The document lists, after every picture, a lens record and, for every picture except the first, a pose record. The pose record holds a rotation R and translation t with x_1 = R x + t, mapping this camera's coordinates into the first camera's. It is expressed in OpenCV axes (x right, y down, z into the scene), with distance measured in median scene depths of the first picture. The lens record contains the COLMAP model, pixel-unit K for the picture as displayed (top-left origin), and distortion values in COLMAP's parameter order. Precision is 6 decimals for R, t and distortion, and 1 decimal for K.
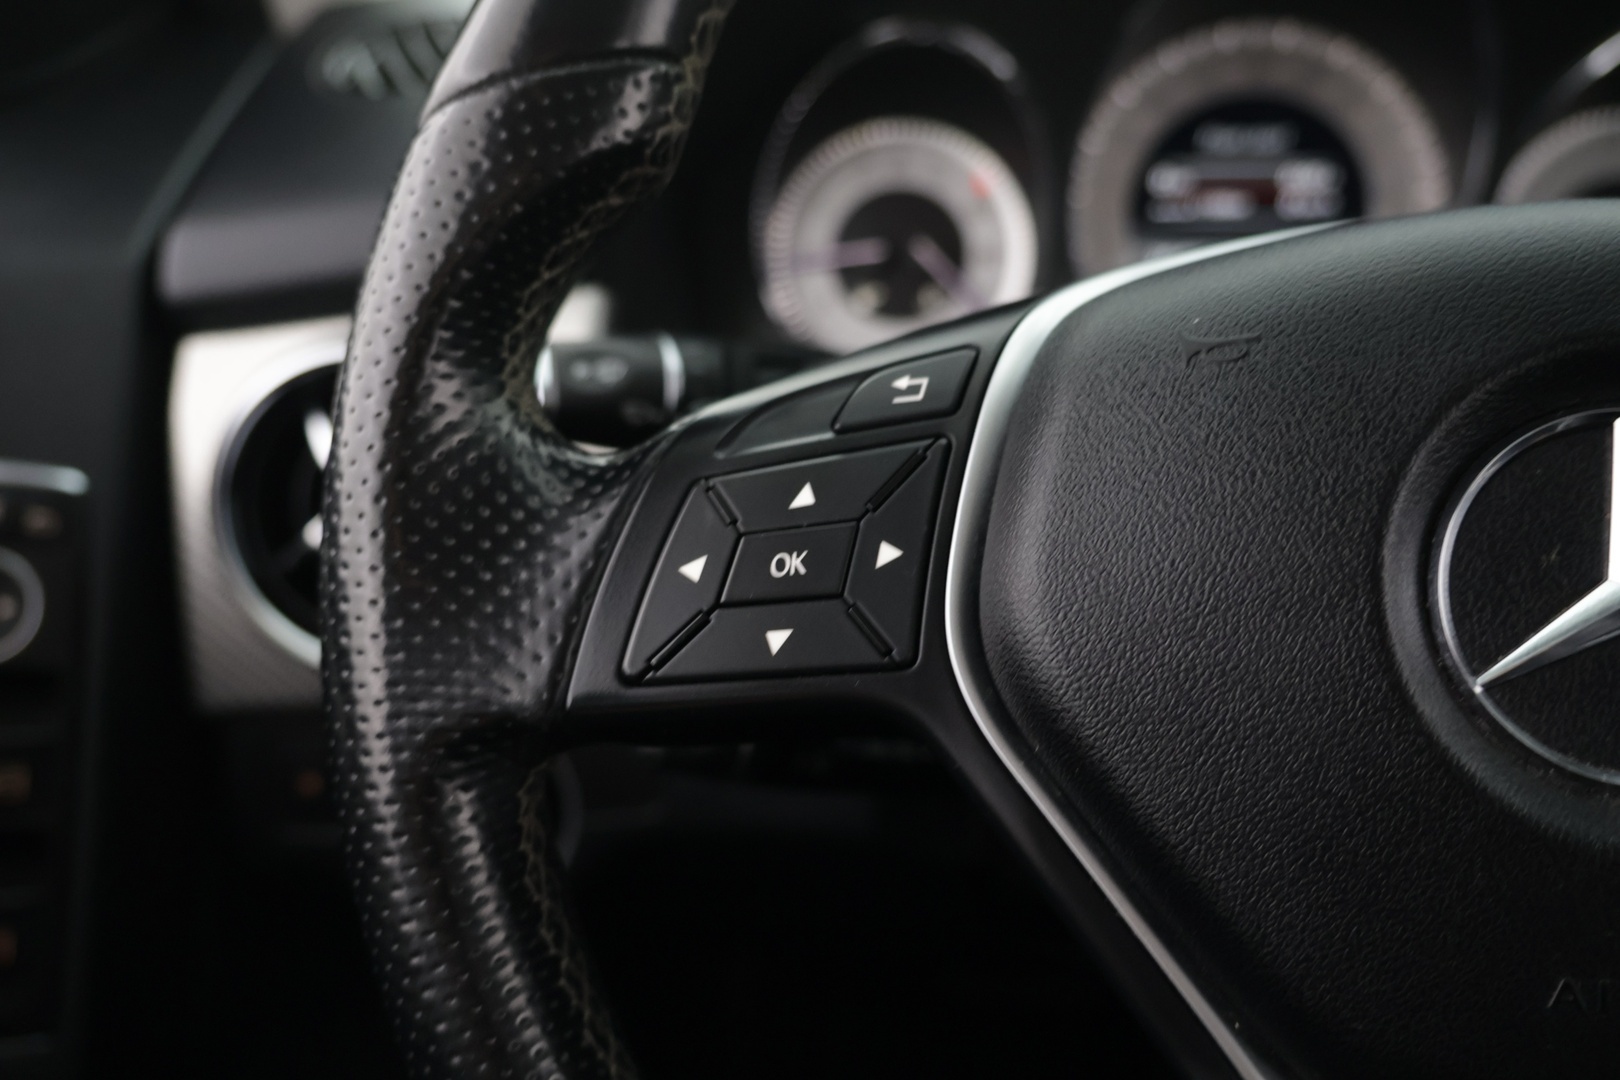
lens RADIAL K [[1374.7, 0, 804.5], [0, 1374.7, 539.9], [0, 0, 1]] dist [-0.011772, 0.020508]
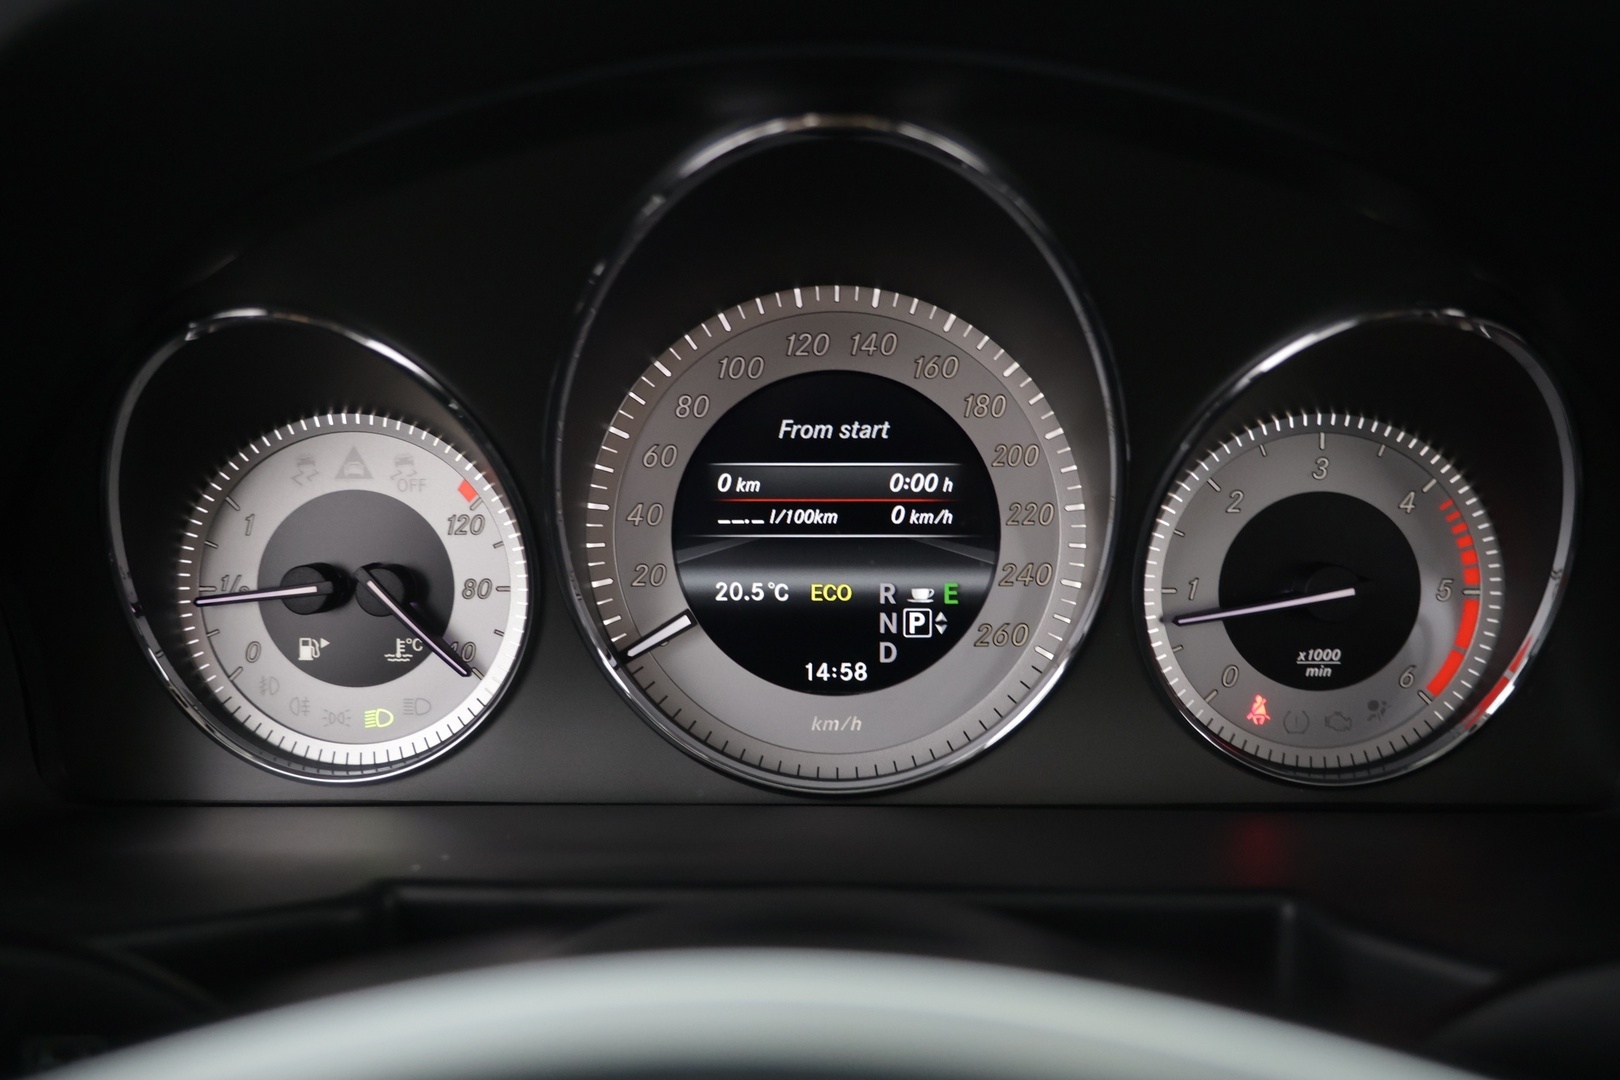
lens RADIAL K [[1374.7, 0, 804.5], [0, 1374.7, 539.9], [0, 0, 1]] dist [-0.011772, 0.020508]
pose [[0.996656, 0.000134, 0.081708, 0.524675], [0.006225, 0.996968, -0.077567, -0.376386], [-0.081471, 0.077816, 0.993633, 0.585192]]
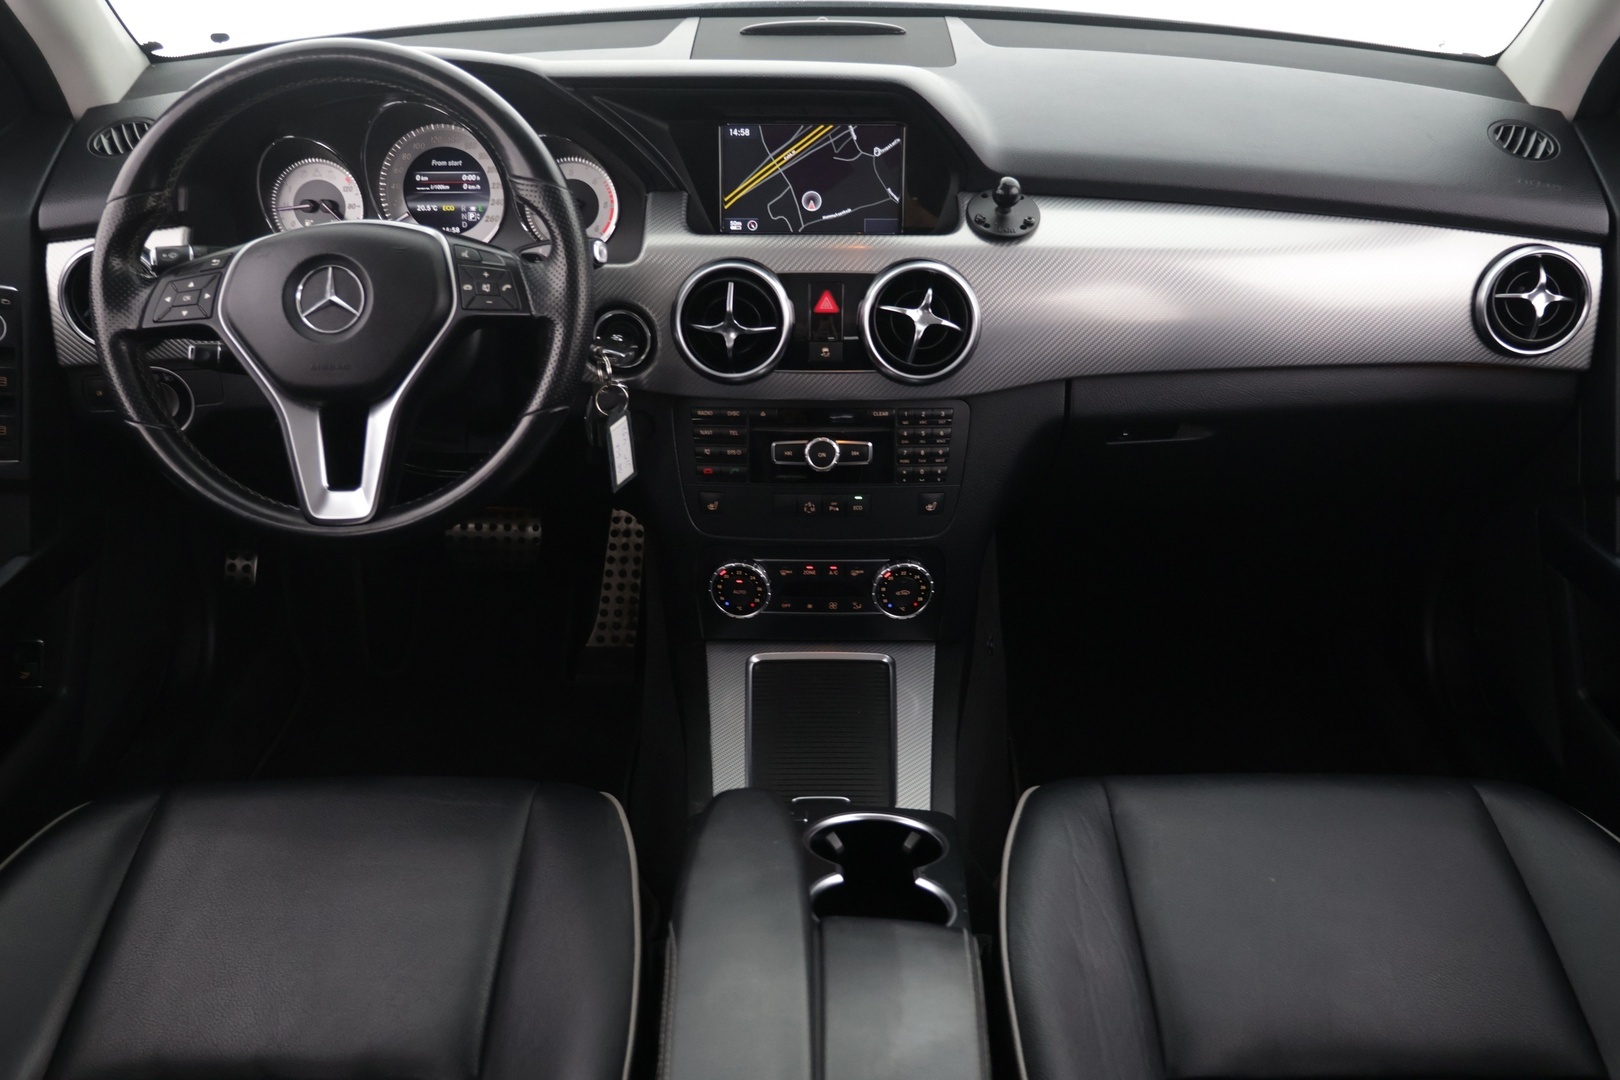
lens RADIAL K [[1406.5, 0, 806.3], [0, 1406.5, 524.5], [0, 0, 1]] dist [-0.007454, 0.006541]
pose [[0.995357, -0.020080, 0.094139, 1.612246], [0.011000, 0.995320, 0.096002, 0.346062], [-0.095626, -0.094520, 0.990920, -4.051954]]
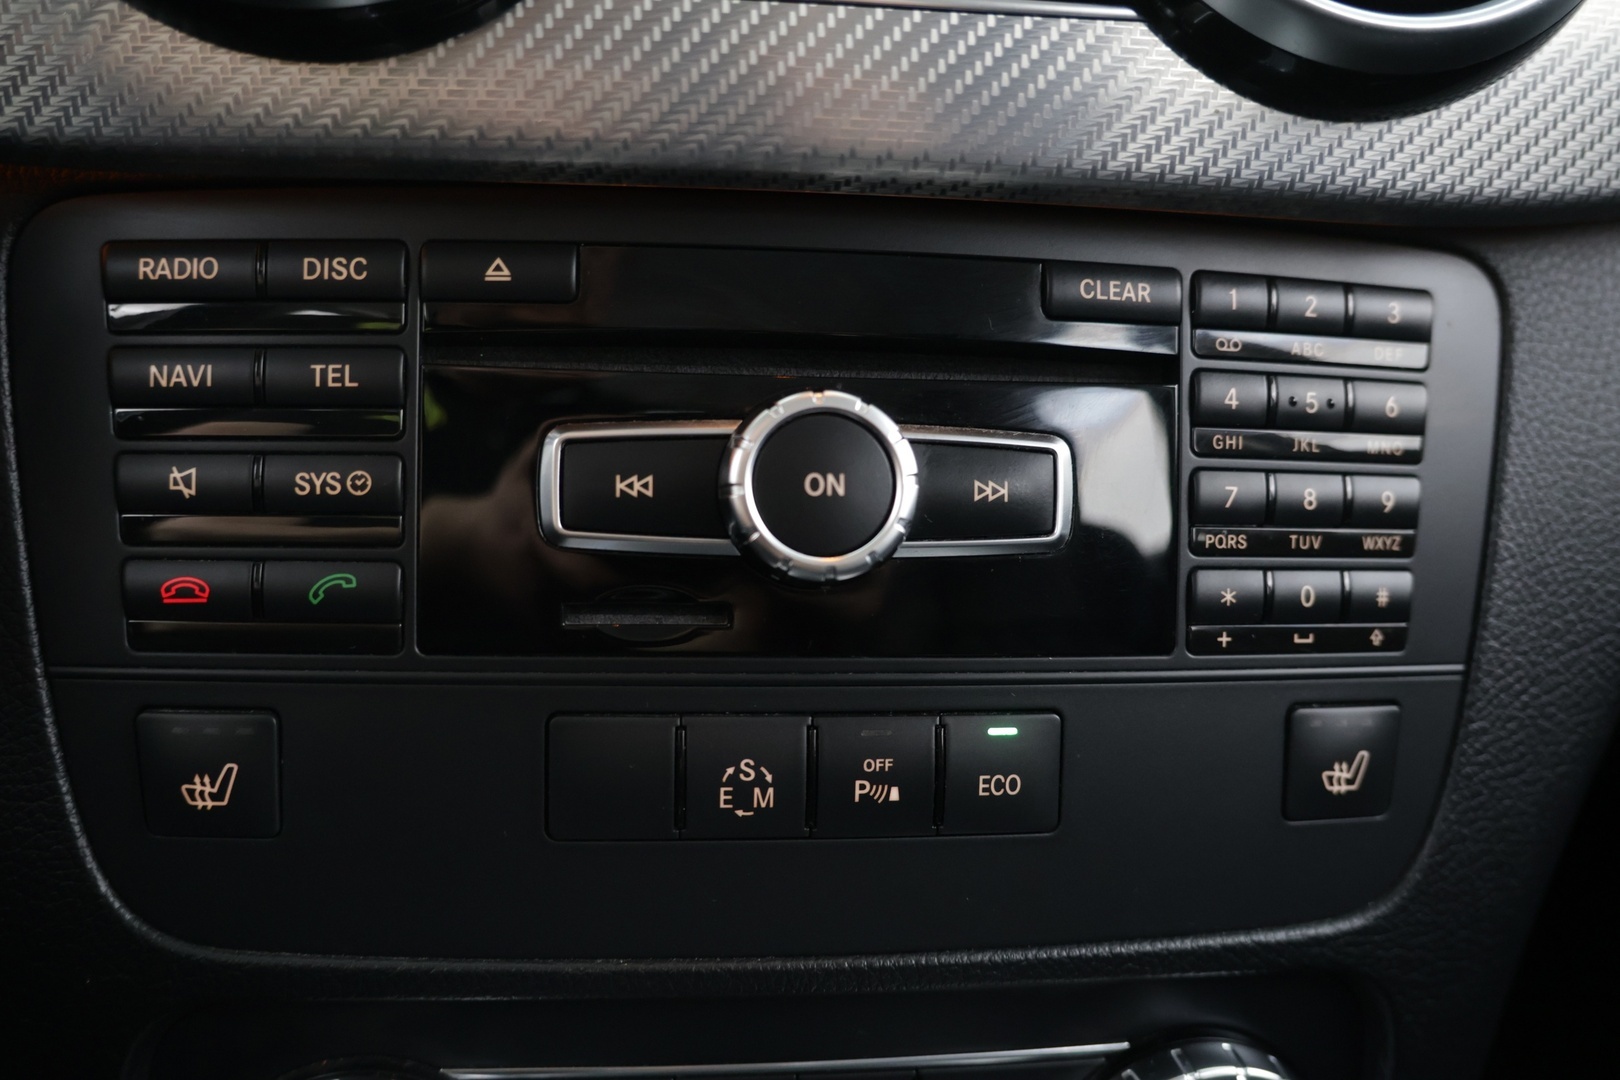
lens RADIAL K [[1374.7, 0, 804.5], [0, 1374.7, 539.9], [0, 0, 1]] dist [-0.011772, 0.020508]
pose [[0.973407, 0.005895, 0.229007, 1.960098], [0.016644, 0.995207, -0.096364, 0.731505], [-0.228478, 0.097613, 0.968643, 0.470702]]
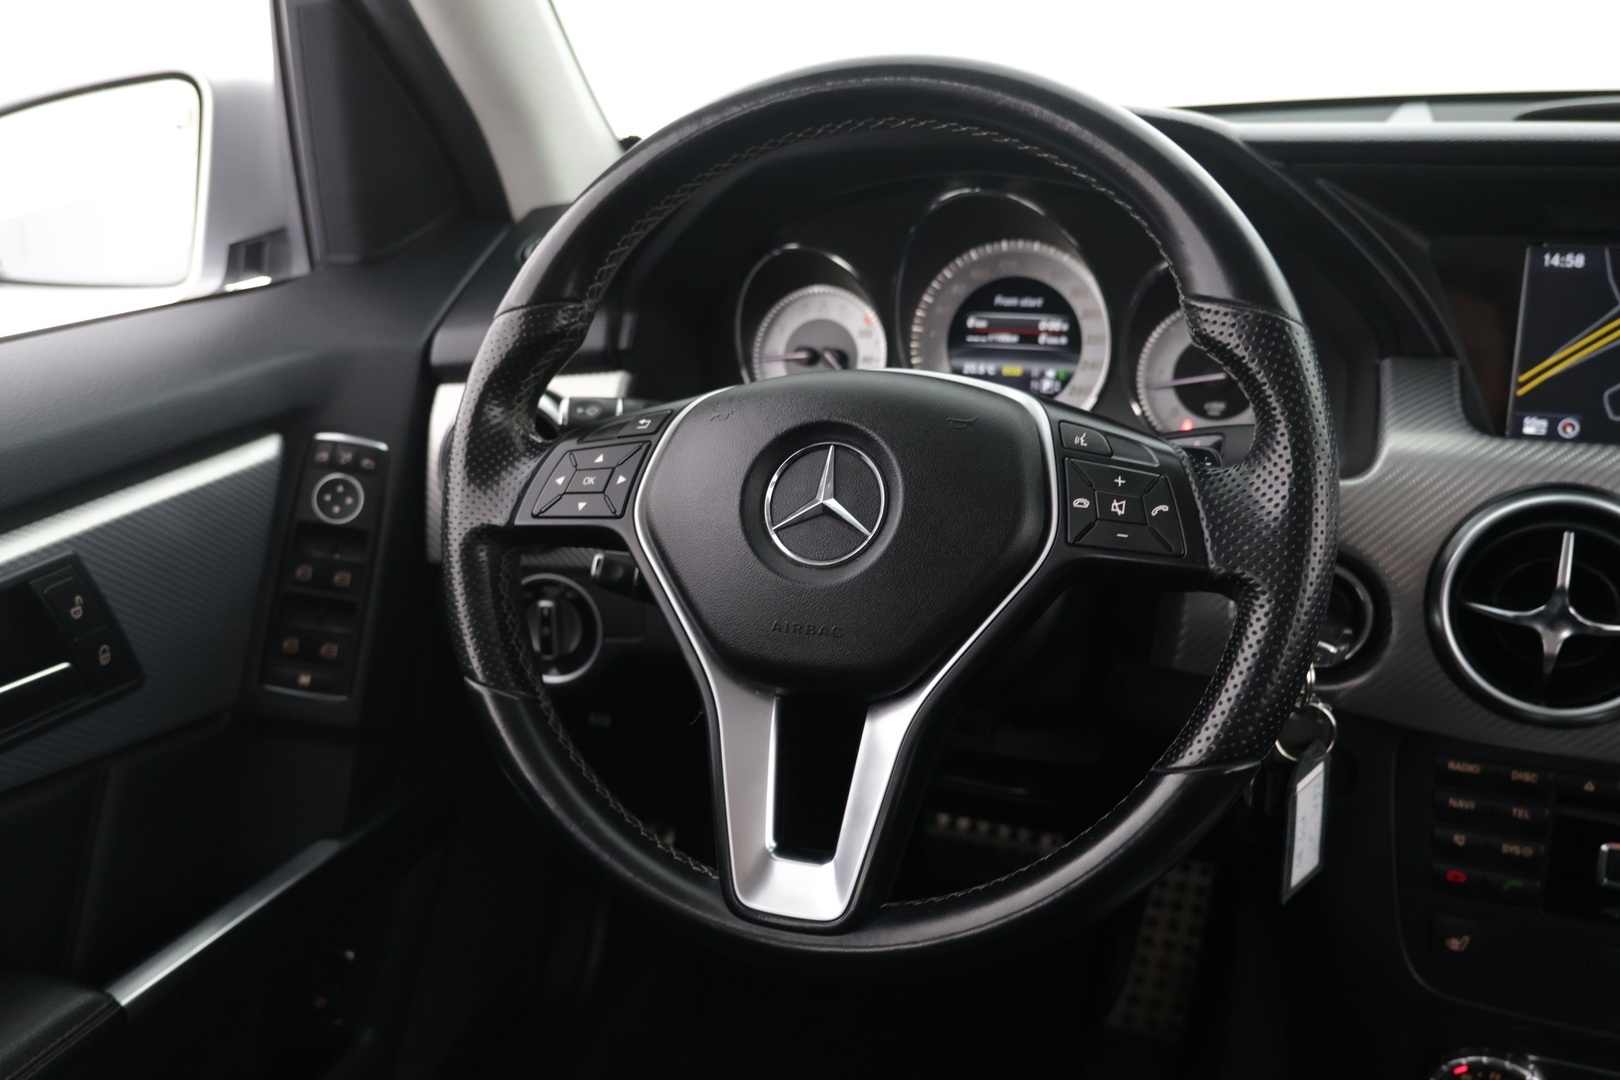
lens RADIAL K [[1406.5, 0, 806.3], [0, 1406.5, 524.5], [0, 0, 1]] dist [-0.007454, 0.006541]
pose [[0.971388, 0.081959, -0.222907, 1.027228], [-0.091492, 0.995267, -0.032765, 0.153808], [0.219167, 0.052222, 0.974289, -1.665861]]
